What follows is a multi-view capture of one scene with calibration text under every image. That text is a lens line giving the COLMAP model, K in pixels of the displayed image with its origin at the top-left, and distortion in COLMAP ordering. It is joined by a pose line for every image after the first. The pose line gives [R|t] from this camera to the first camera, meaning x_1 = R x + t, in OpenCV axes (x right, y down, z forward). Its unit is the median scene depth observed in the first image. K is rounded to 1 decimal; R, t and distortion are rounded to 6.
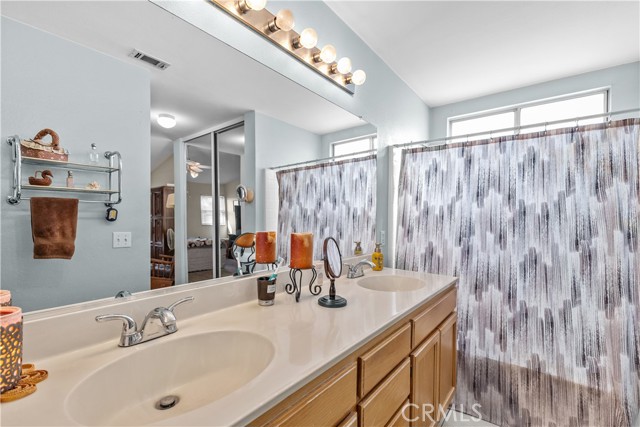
lens RADIAL K [[289.5, 0, 319.4], [0, 289.5, 220.8], [0, 0, 1]] dist [0.015572, 0.000007]
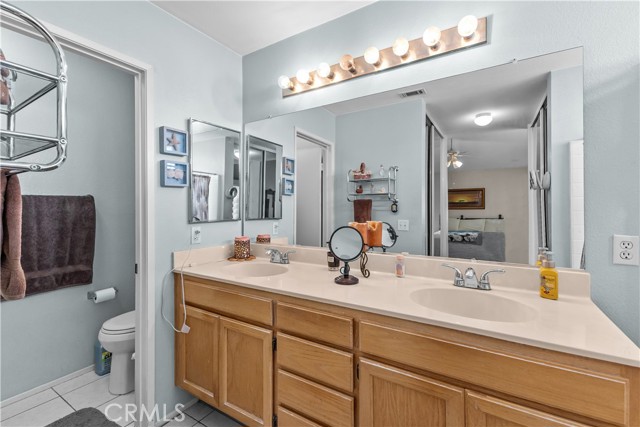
lens RADIAL K [[282.0, 0, 317.5], [0, 282.0, 211.4], [0, 0, 1]] dist [0.015379, 0.000009]
pose [[0.107083, 0.000249, -0.994250, 0.769795], [-0.005280, 0.999986, -0.000318, -0.001700], [0.994236, 0.005283, 0.107083, 0.489952]]
